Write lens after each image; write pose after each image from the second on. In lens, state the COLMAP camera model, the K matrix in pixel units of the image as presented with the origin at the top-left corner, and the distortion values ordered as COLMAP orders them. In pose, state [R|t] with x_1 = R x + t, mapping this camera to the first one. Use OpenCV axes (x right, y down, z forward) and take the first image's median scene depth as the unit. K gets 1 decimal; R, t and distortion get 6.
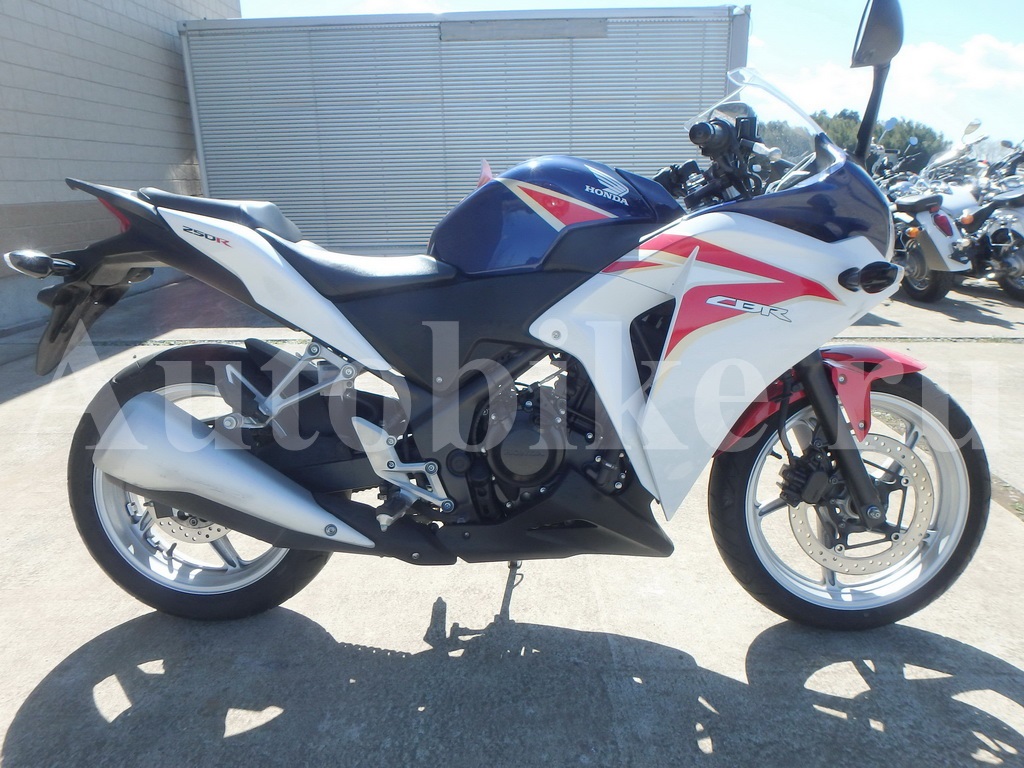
lens RADIAL K [[645.6, 0, 510.2], [0, 645.6, 374.5], [0, 0, 1]] dist [-0.031830, 0.007078]
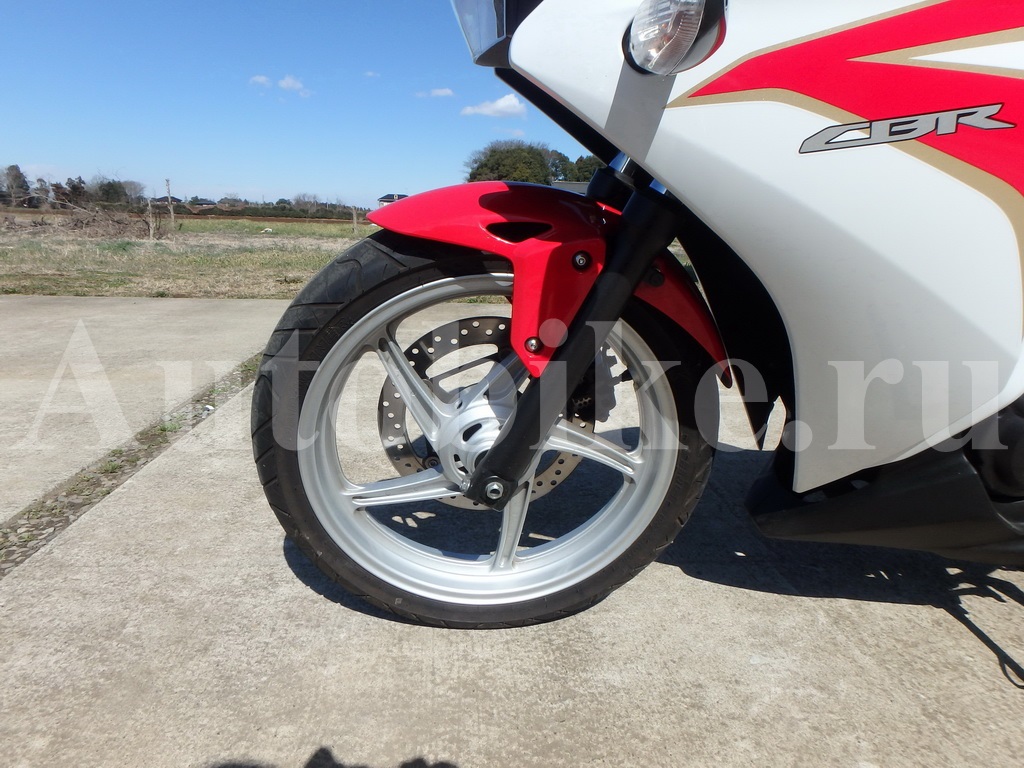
lens RADIAL K [[645.6, 0, 503.0], [0, 645.6, 383.6], [0, 0, 1]] dist [-0.031830, 0.007078]
pose [[-0.994484, -0.006581, -0.104681, 0.597376], [-0.059669, 0.856294, 0.513030, -0.171080], [0.086261, 0.516447, -0.851964, 1.537323]]
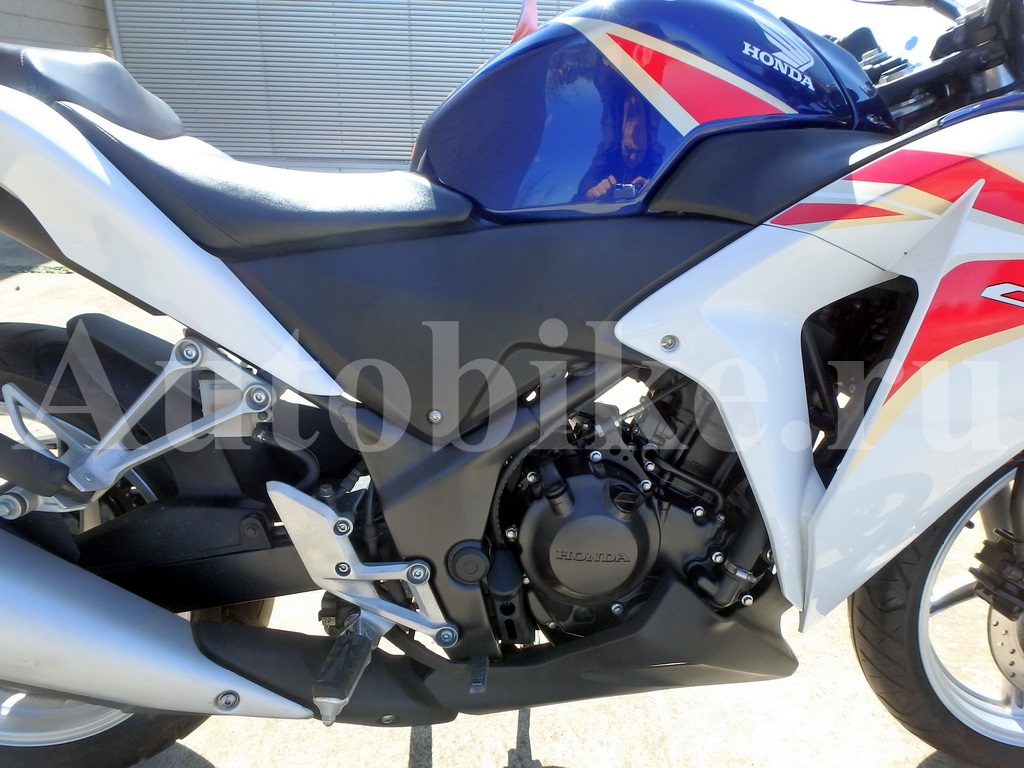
lens RADIAL K [[645.6, 0, 517.7], [0, 645.6, 369.5], [0, 0, 1]] dist [-0.031830, 0.007078]
pose [[0.996814, 0.018443, 0.077597, -0.078348], [-0.026932, 0.993587, 0.109813, -0.082936], [-0.075074, -0.111553, 0.990919, 0.443739]]
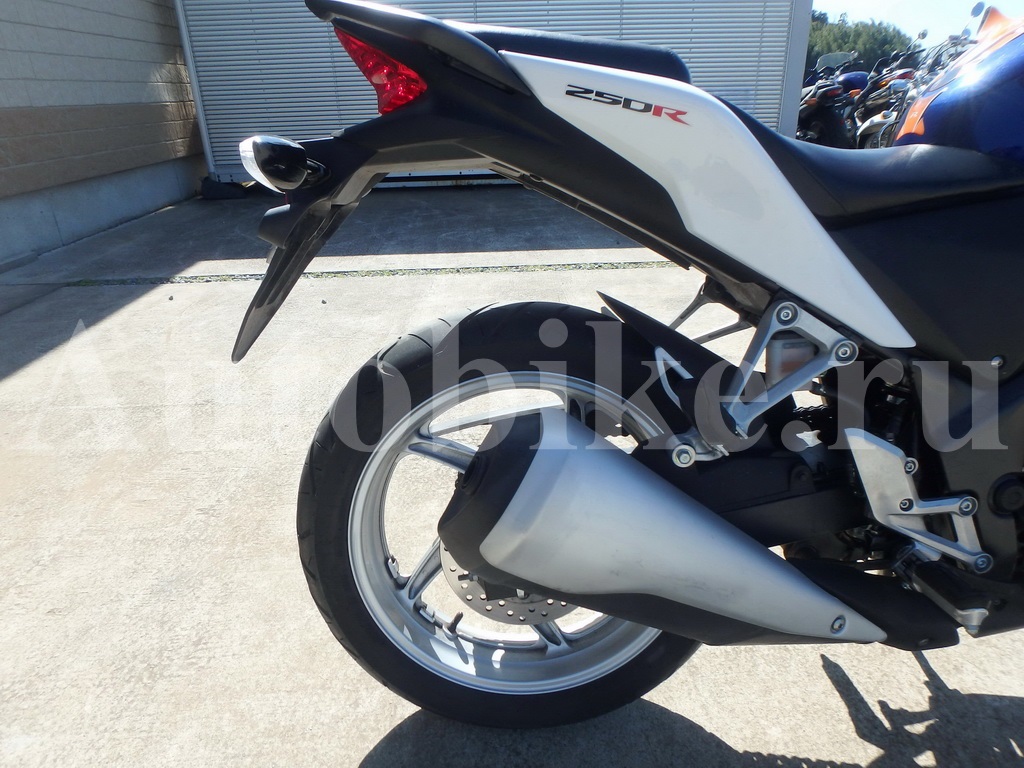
lens RADIAL K [[645.6, 0, 508.6], [0, 645.6, 370.0], [0, 0, 1]] dist [-0.031830, 0.007078]
pose [[0.998328, -0.031366, 0.048551, -0.541606], [0.025421, 0.992620, 0.118575, -0.060774], [-0.051912, -0.117142, 0.991757, 0.414259]]
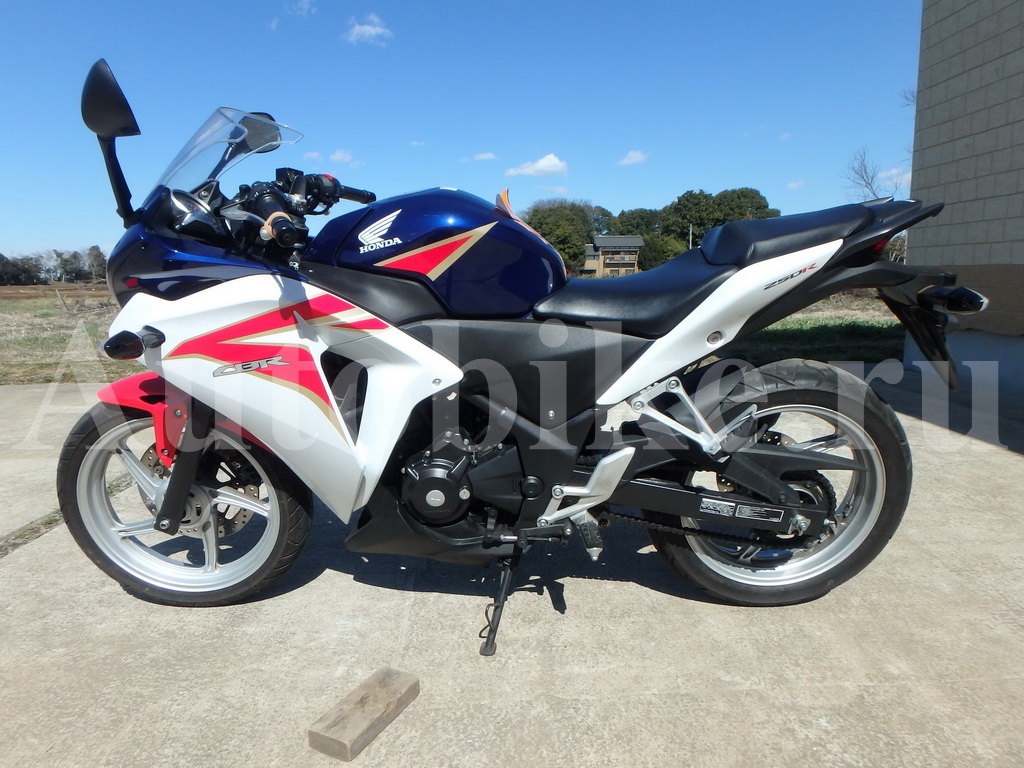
lens RADIAL K [[645.6, 0, 511.7], [0, 645.6, 375.5], [0, 0, 1]] dist [-0.031830, 0.007078]
pose [[-0.999219, 0.022702, -0.032351, -0.004620], [0.006501, 0.901826, 0.432049, -0.494900], [0.038984, 0.431502, -0.901269, 1.995611]]
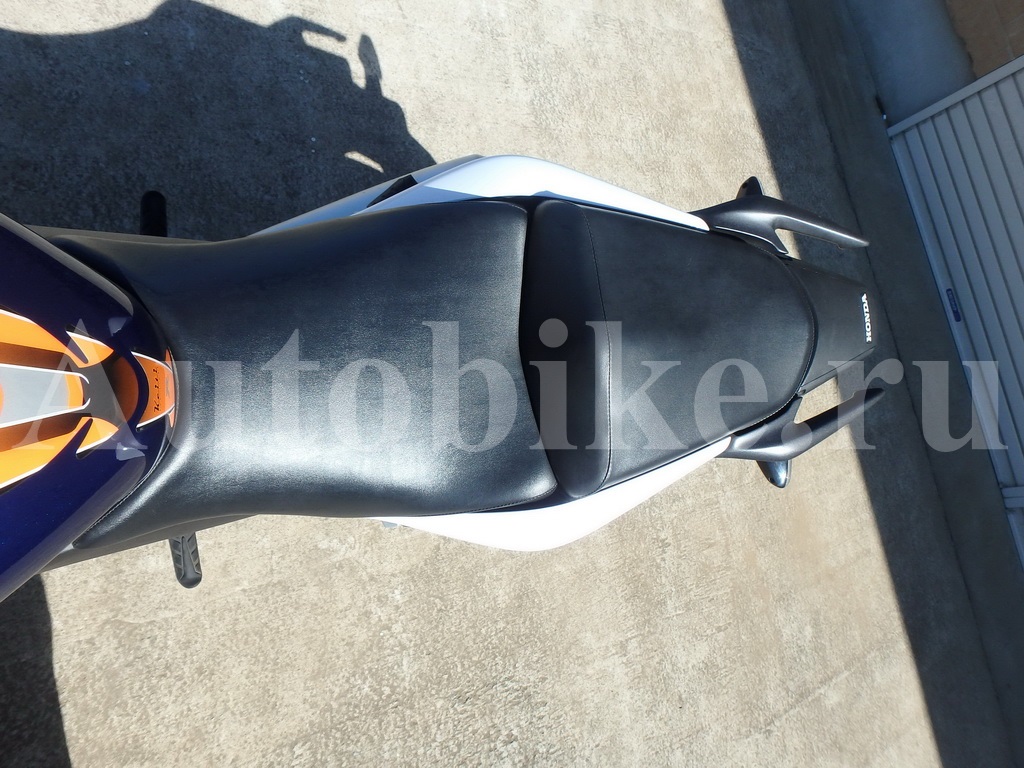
lens RADIAL K [[645.6, 0, 516.7], [0, 645.6, 369.8], [0, 0, 1]] dist [-0.031830, 0.007078]
pose [[-0.826197, 0.115854, -0.551340, -0.090970], [-0.559553, -0.054853, 0.826978, -0.599762], [0.065566, 0.991751, 0.110145, 0.984070]]
